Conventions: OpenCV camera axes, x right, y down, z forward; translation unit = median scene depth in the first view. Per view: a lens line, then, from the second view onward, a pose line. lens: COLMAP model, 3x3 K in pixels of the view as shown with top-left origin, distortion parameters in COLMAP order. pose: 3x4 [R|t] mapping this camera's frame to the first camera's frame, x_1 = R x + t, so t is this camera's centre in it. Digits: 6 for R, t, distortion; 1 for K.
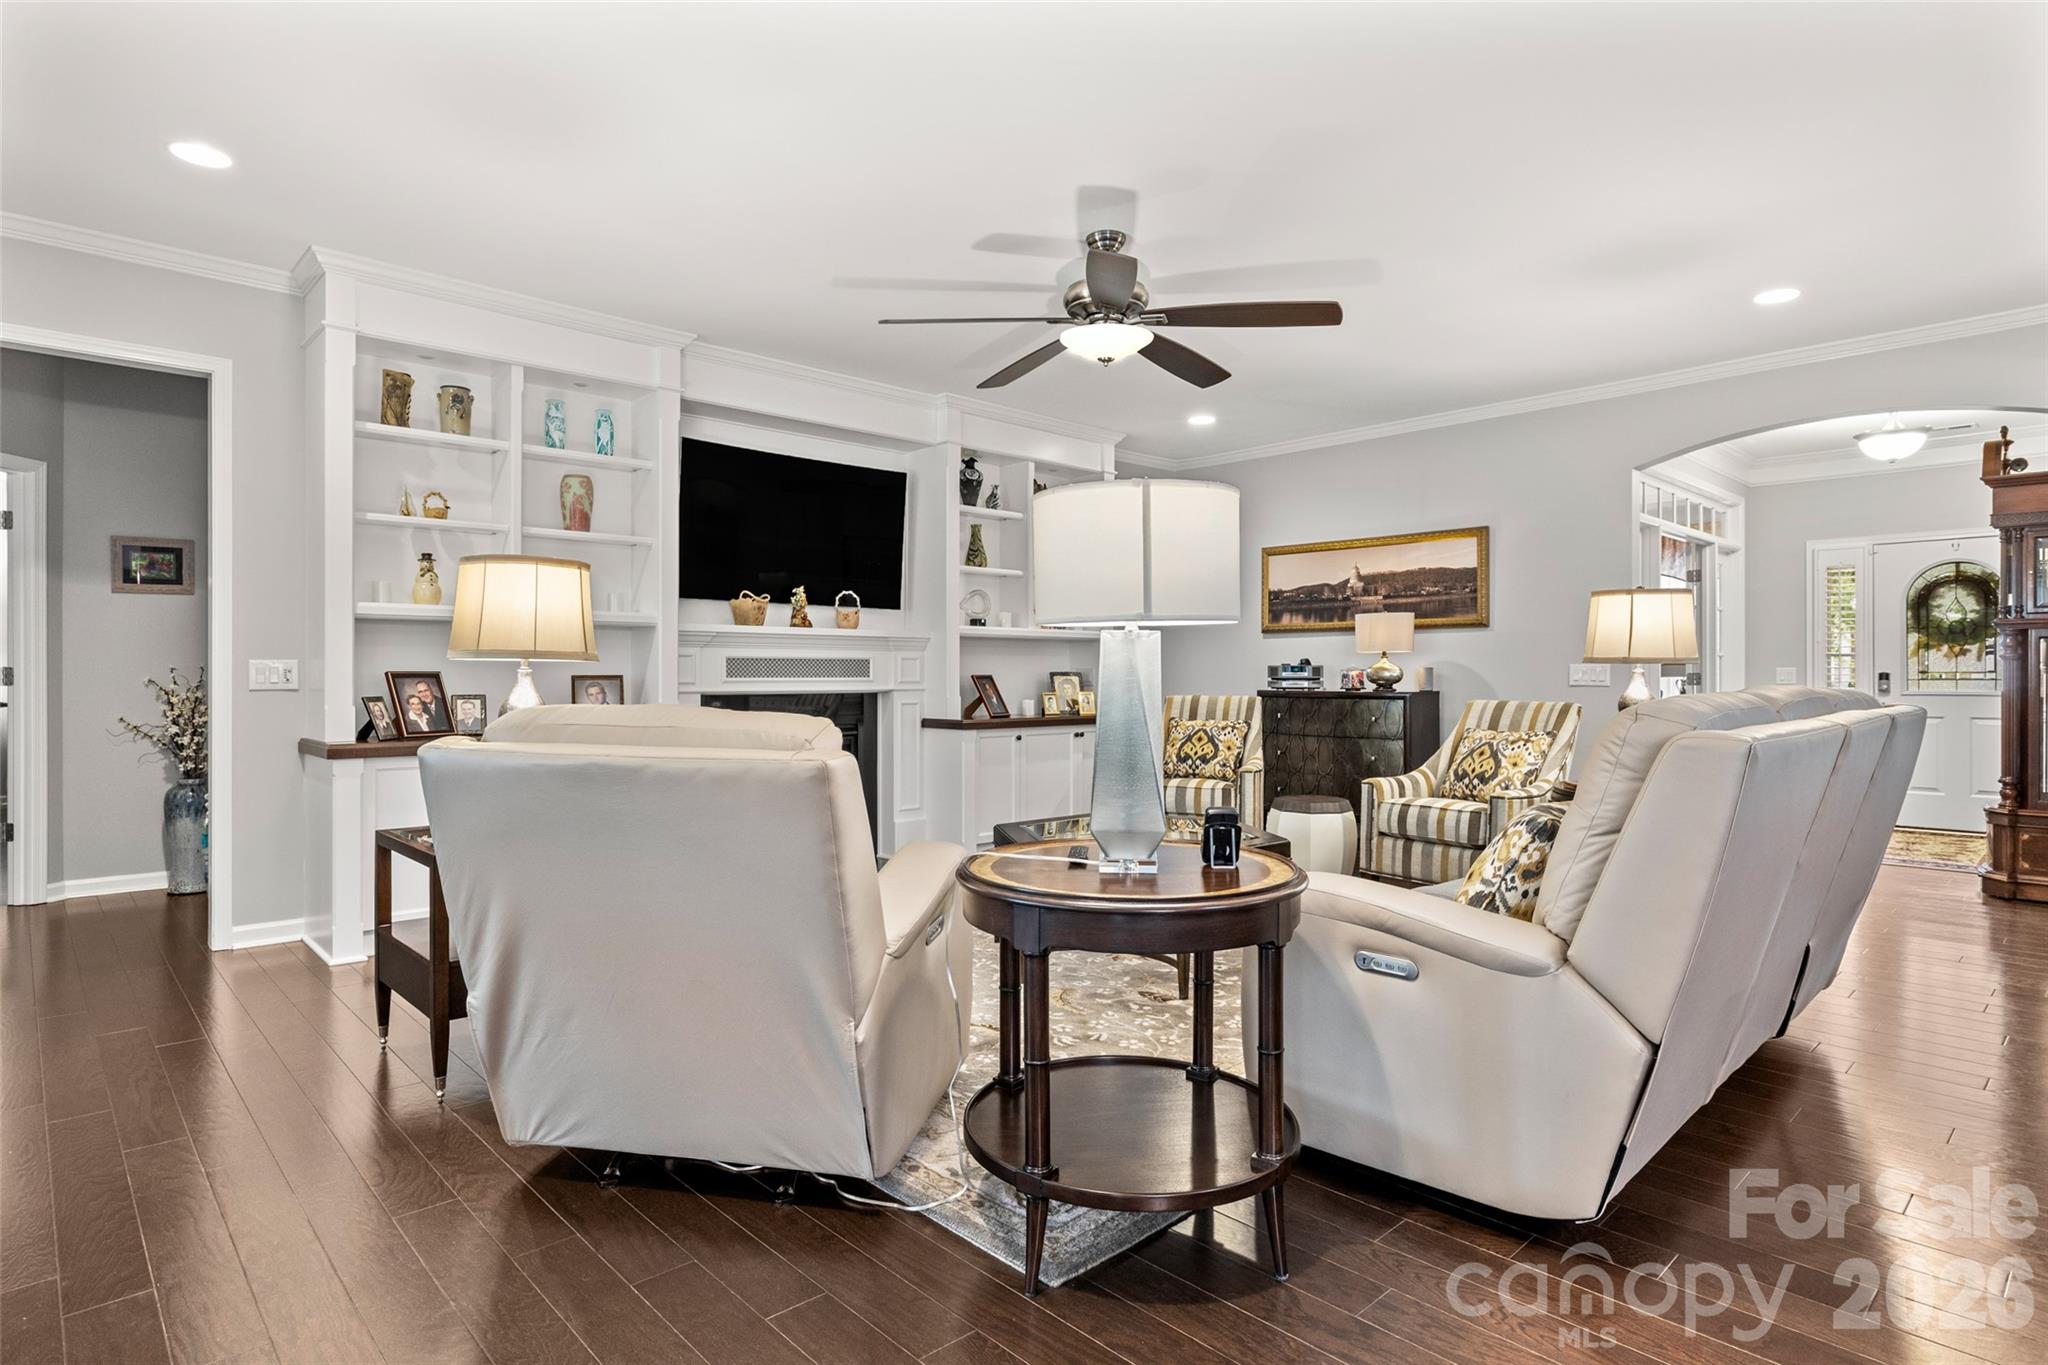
lens RADIAL K [[1117.9, 0, 1017.0], [0, 1117.9, 678.8], [0, 0, 1]] dist [0.004738, 0.000508]
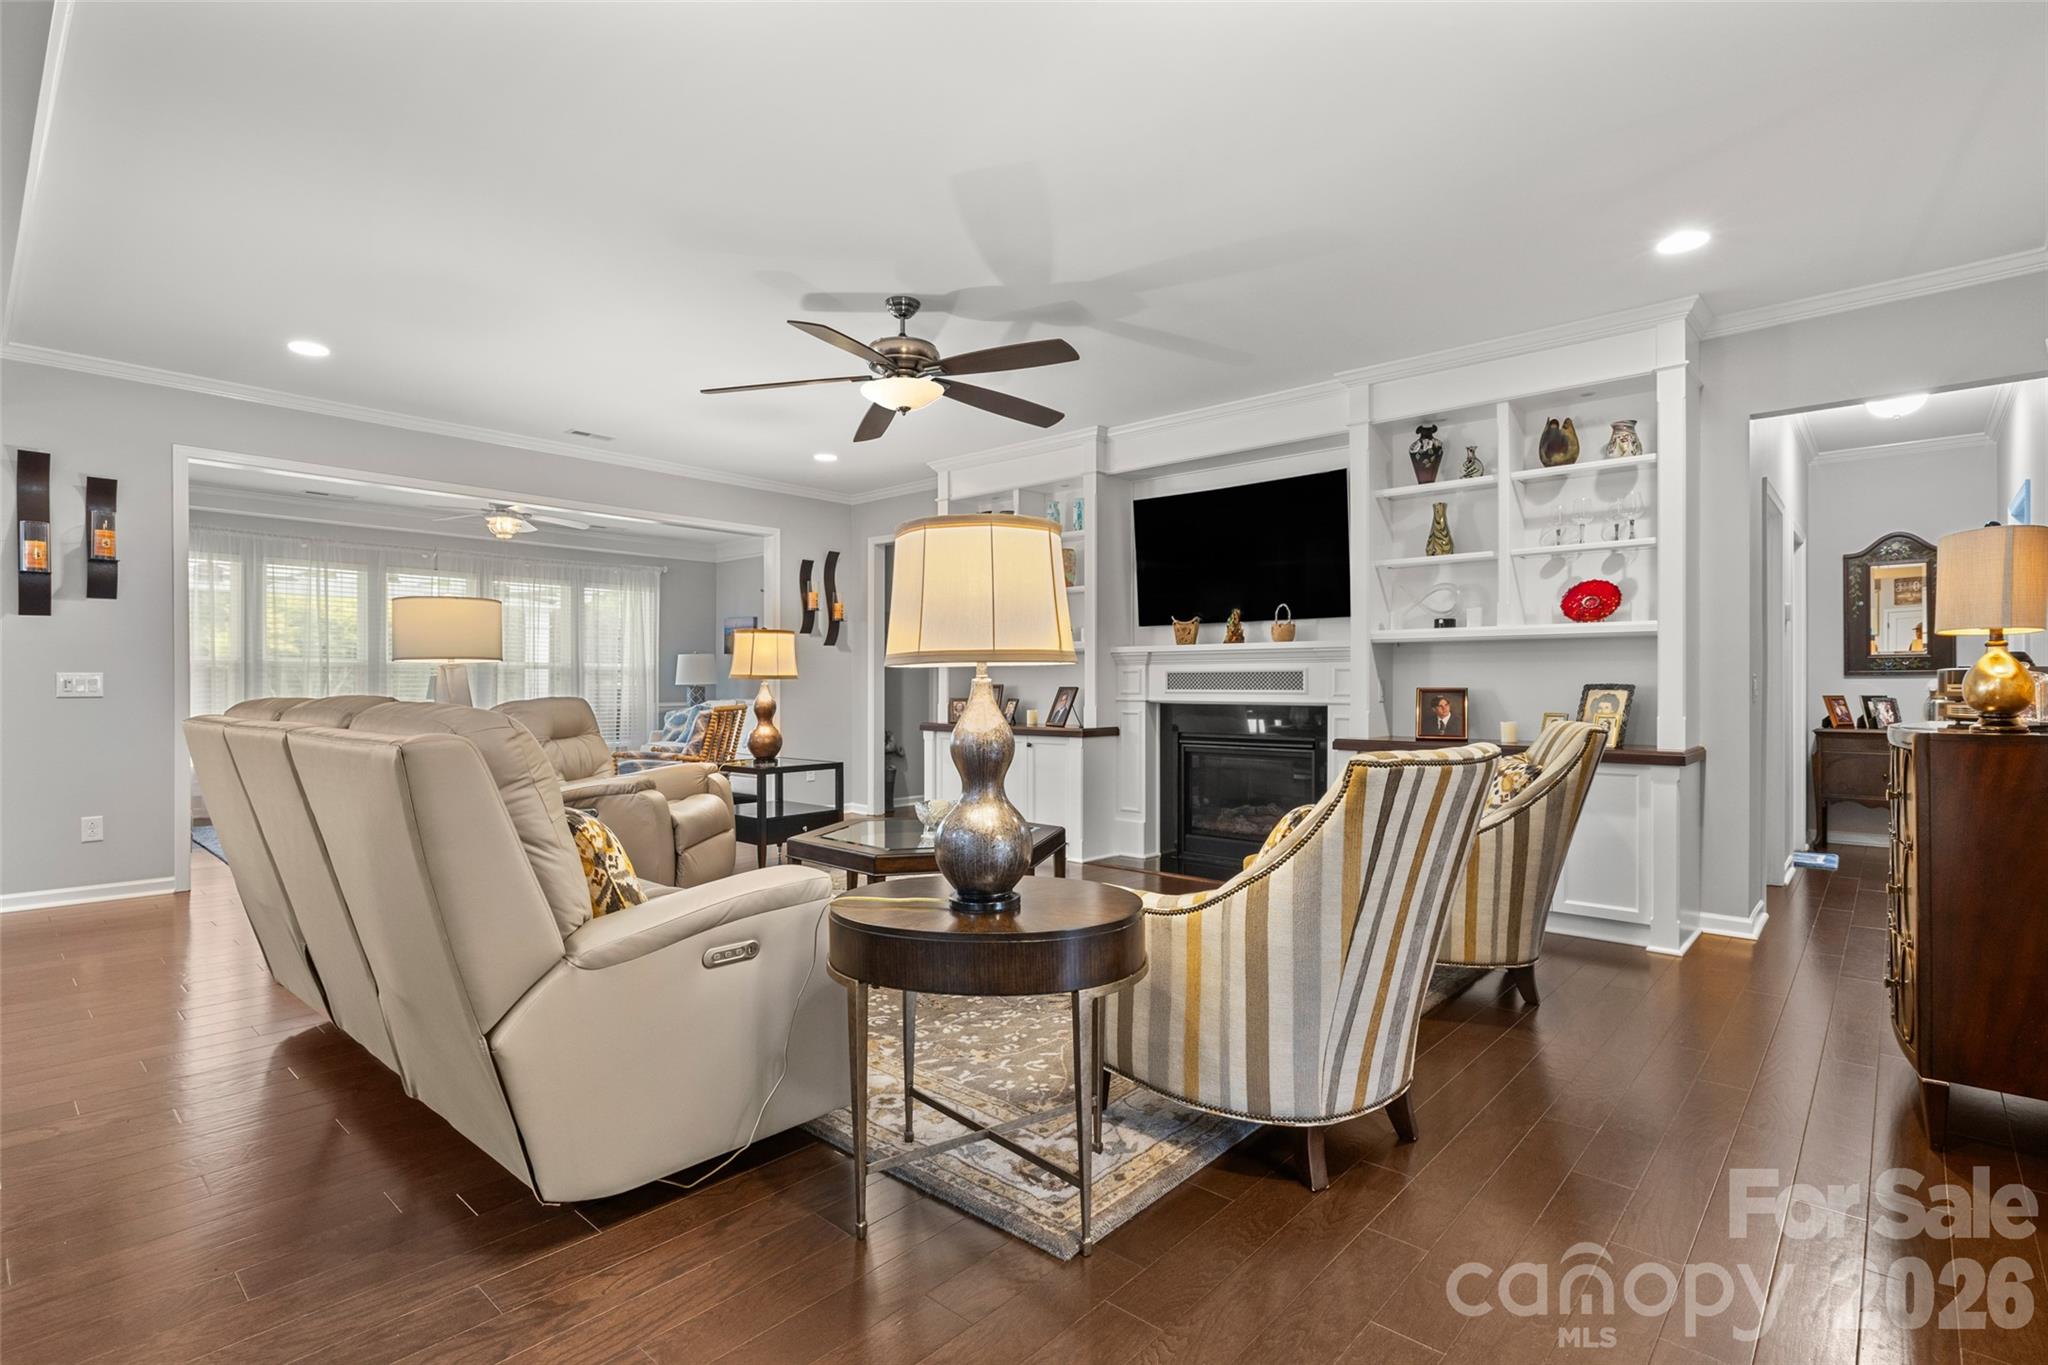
lens RADIAL K [[969.7, 0, 1018.7], [0, 969.7, 684.3], [0, 0, 1]] dist [-0.000071, -0.000094]
pose [[0.066912, -0.003642, -0.997752, 0.706581], [-0.008148, 0.999958, -0.004196, -0.000789], [0.997726, 0.008411, 0.066879, 0.708010]]
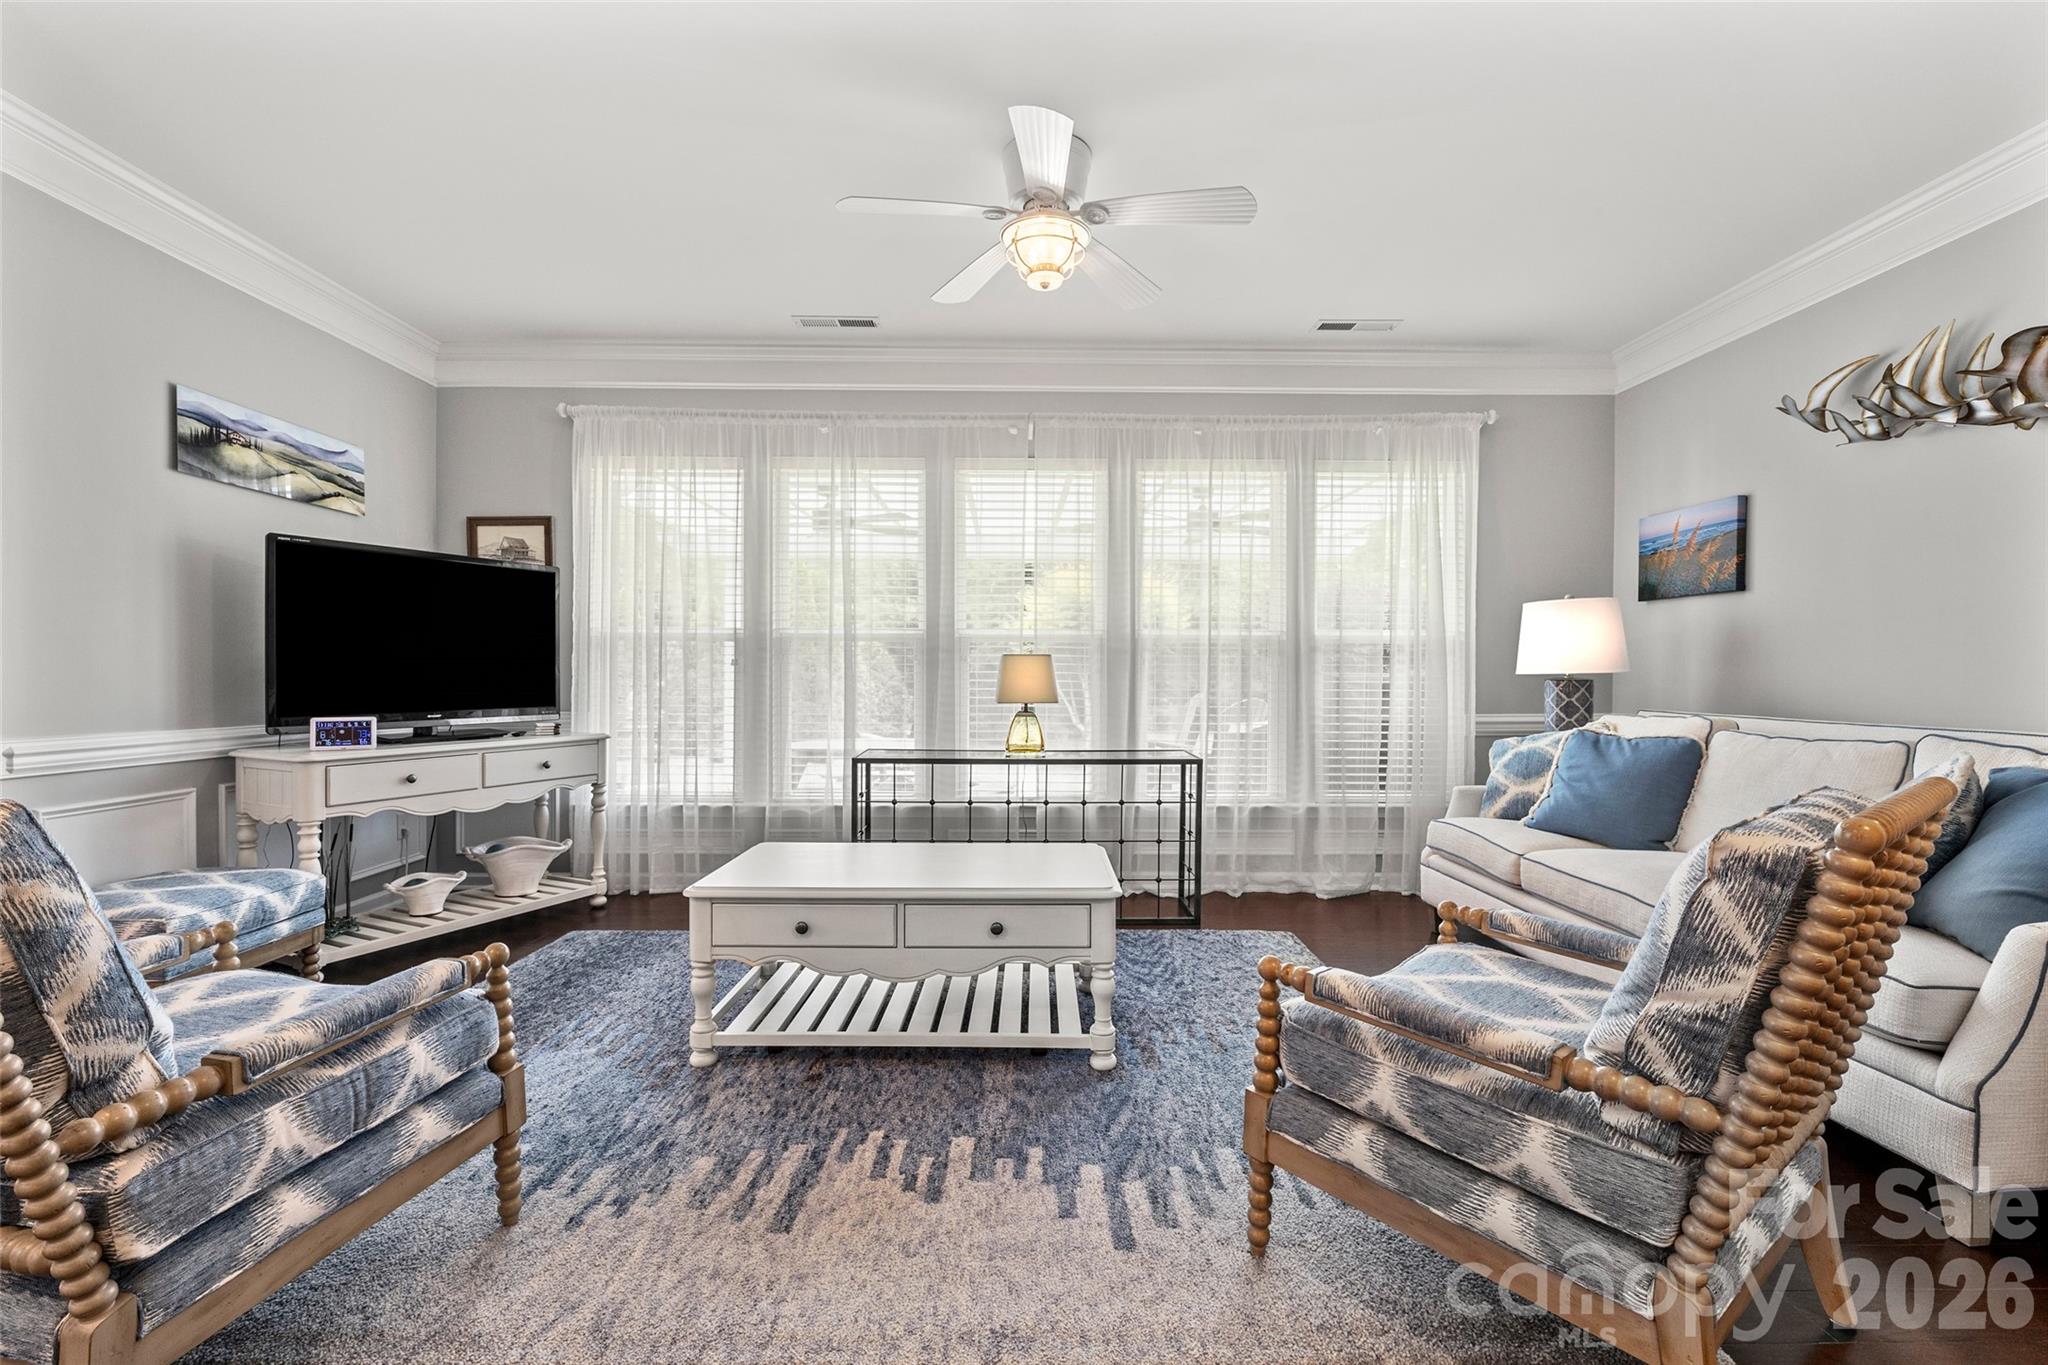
lens RADIAL K [[903.1, 0, 1024.0], [0, 903.1, 682.5], [0, 0, 1]] dist [-0.009727, 0.000236]
pose [[-0.685444, 0.005664, -0.728103, -0.279816], [-0.007016, 0.999872, 0.014383, -0.002917], [0.728091, 0.014968, -0.685317, 0.417368]]
